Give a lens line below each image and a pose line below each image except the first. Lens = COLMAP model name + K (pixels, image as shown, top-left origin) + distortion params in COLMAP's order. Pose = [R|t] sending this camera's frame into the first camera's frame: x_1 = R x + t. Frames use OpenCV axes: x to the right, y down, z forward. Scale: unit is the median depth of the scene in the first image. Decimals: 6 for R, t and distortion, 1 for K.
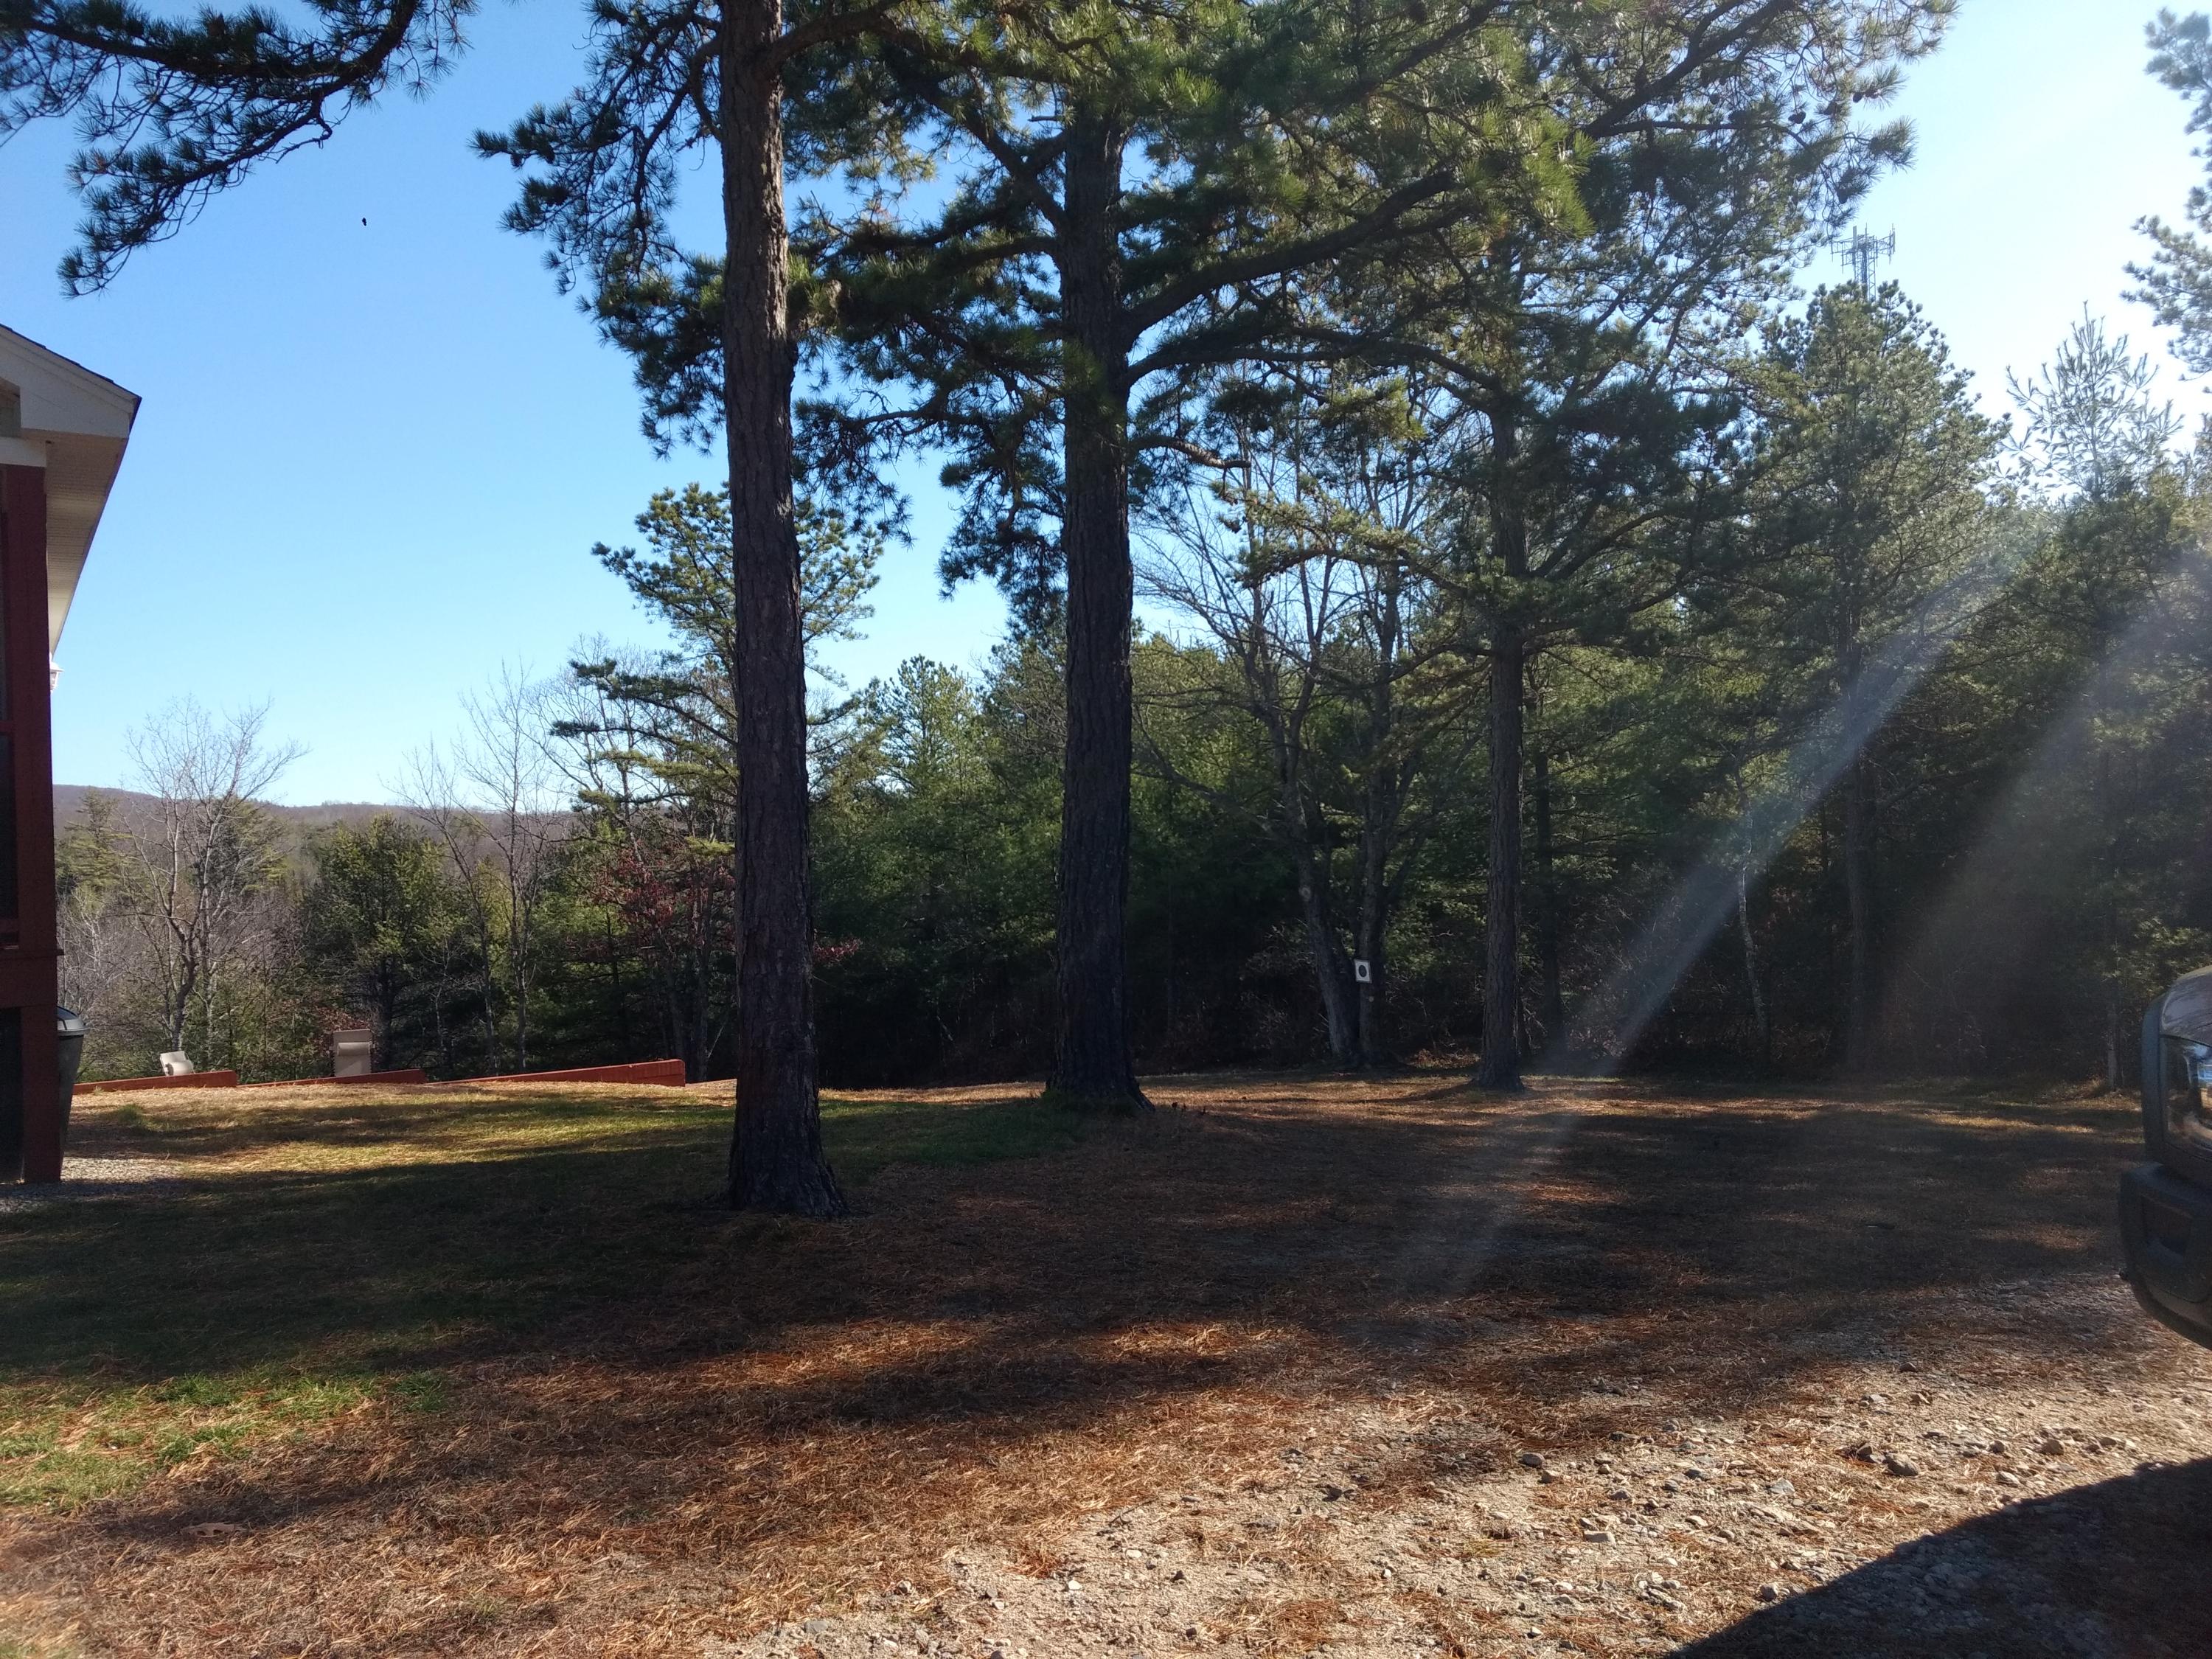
lens RADIAL K [[1742.1, 0, 1121.9], [0, 1742.1, 830.0], [0, 0, 1]] dist [0.028657, 0.005287]
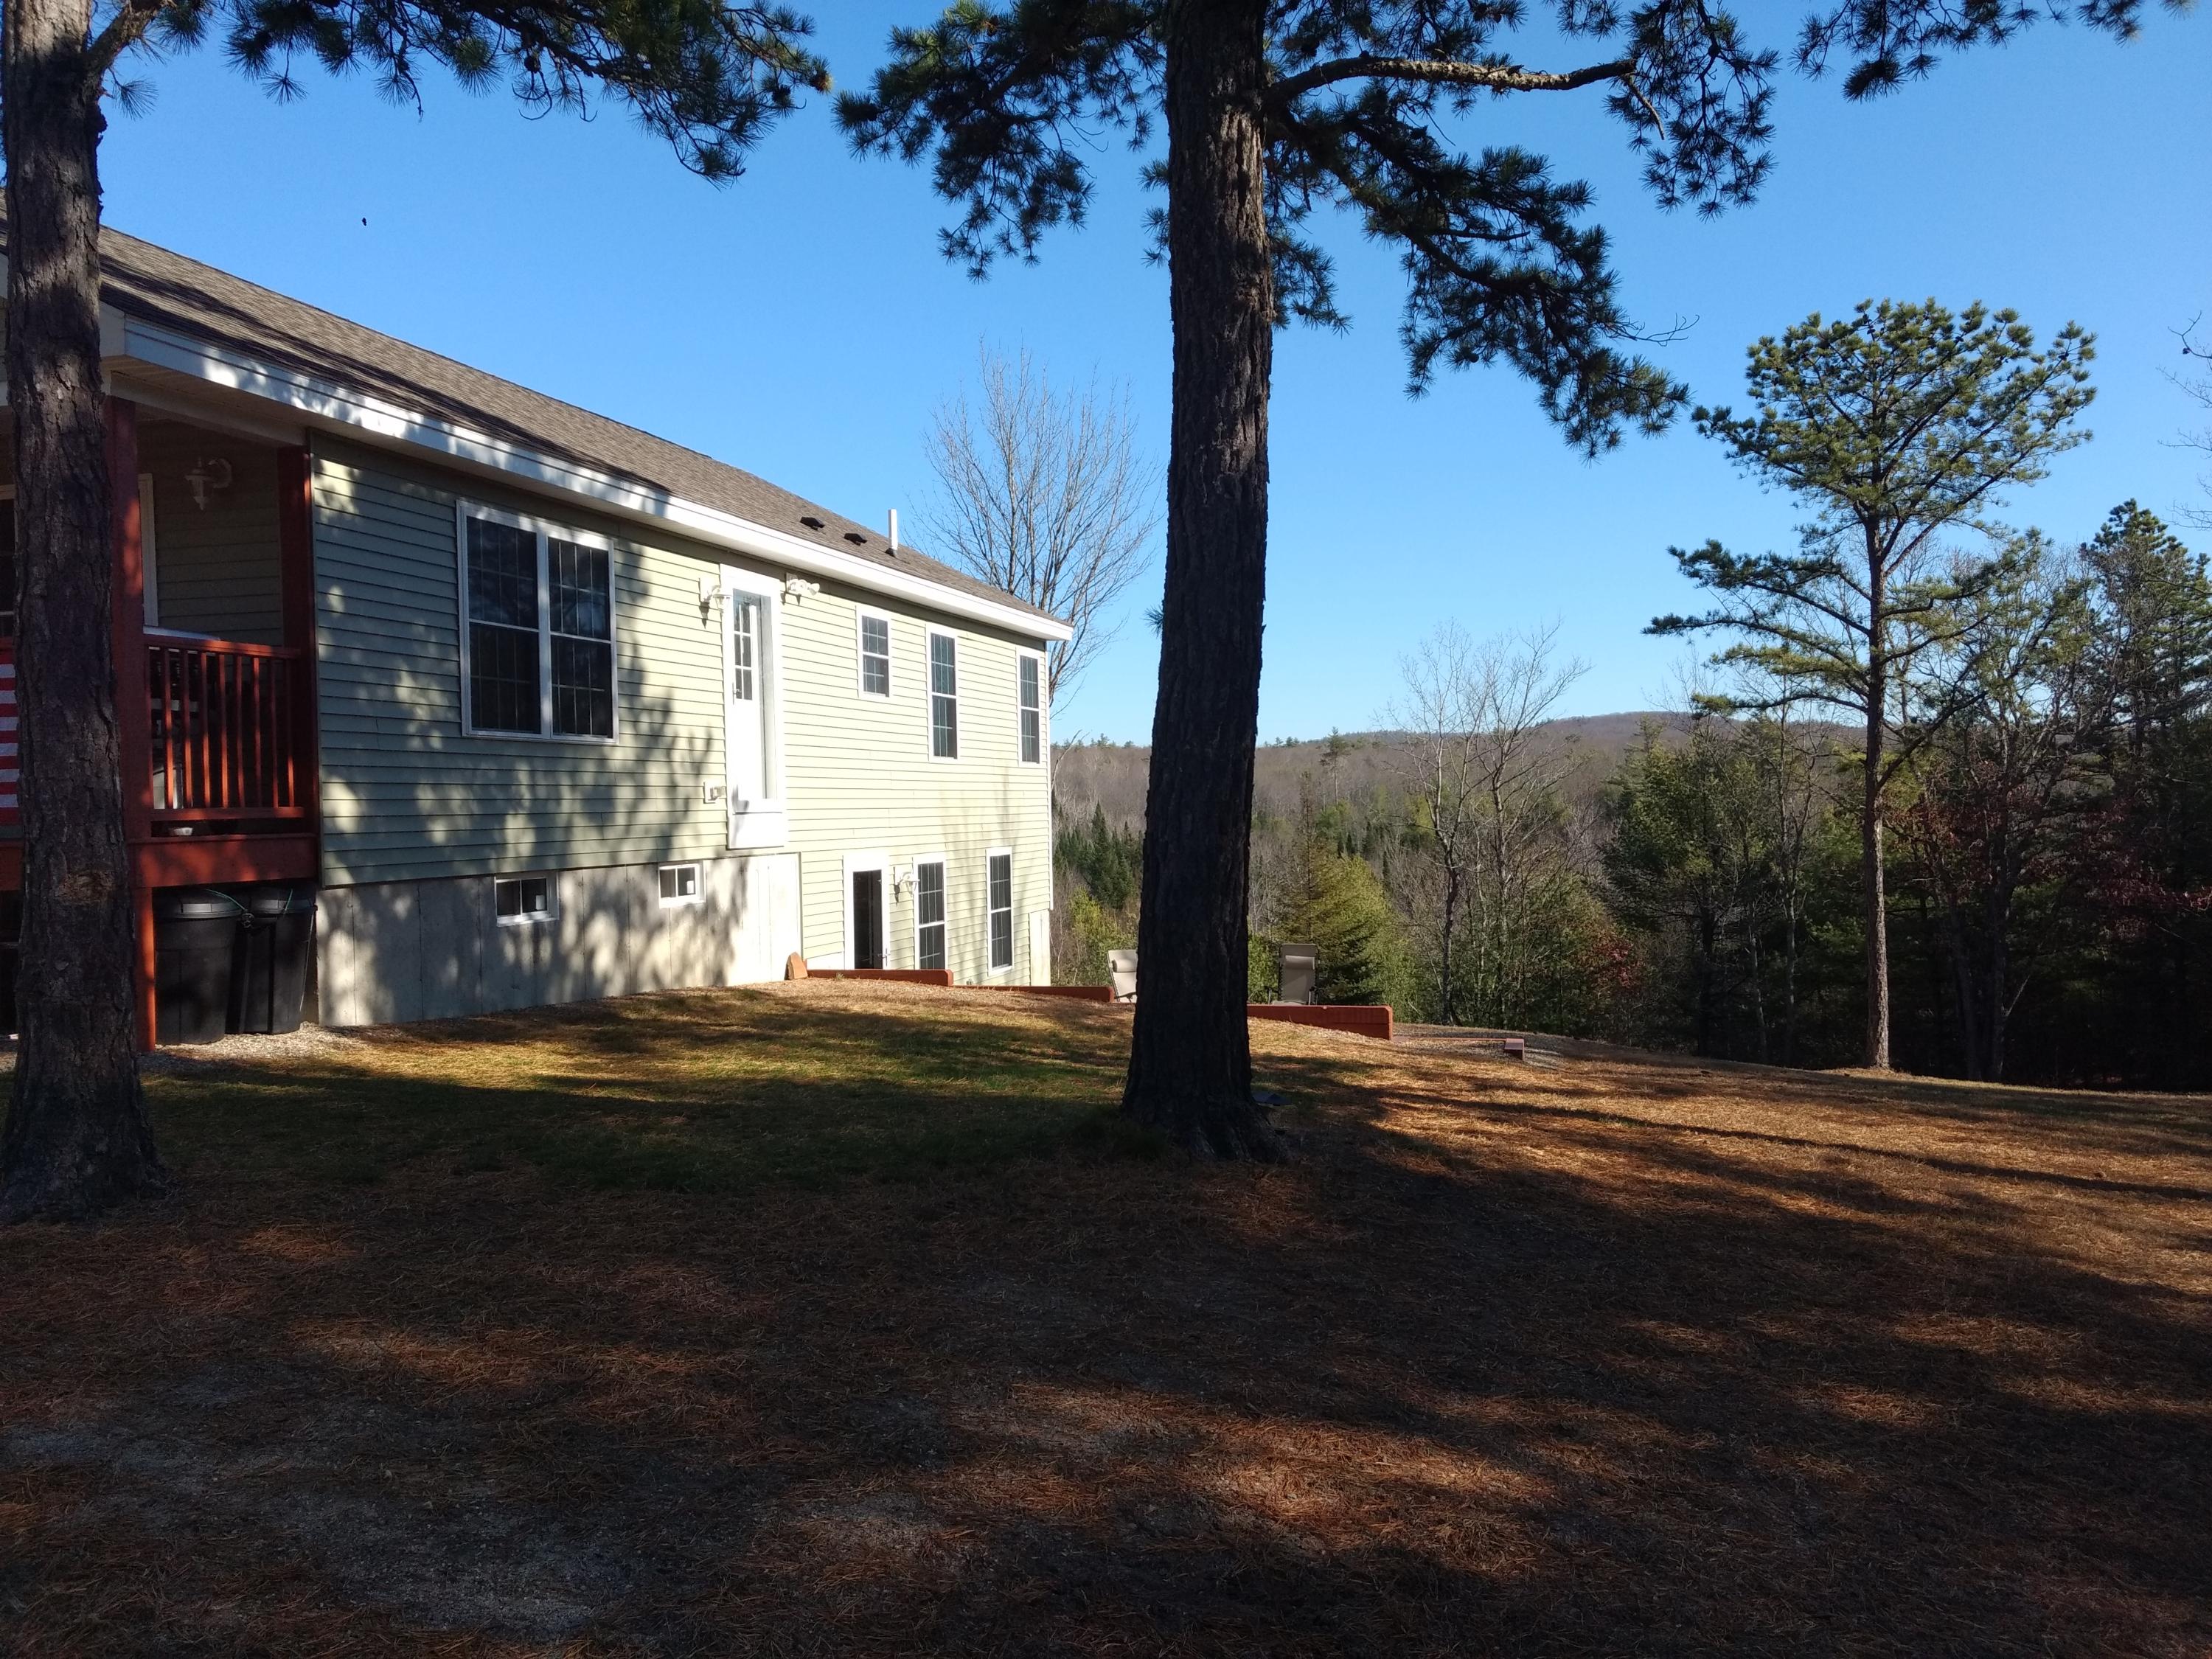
lens RADIAL K [[1742.1, 0, 1096.2], [0, 1742.1, 830.1], [0, 0, 1]] dist [0.028657, 0.005287]
pose [[0.644618, 0.025134, -0.764091, 0.172612], [0.009470, 0.999120, 0.040854, 0.006278], [0.764446, -0.033571, 0.643813, 0.210276]]
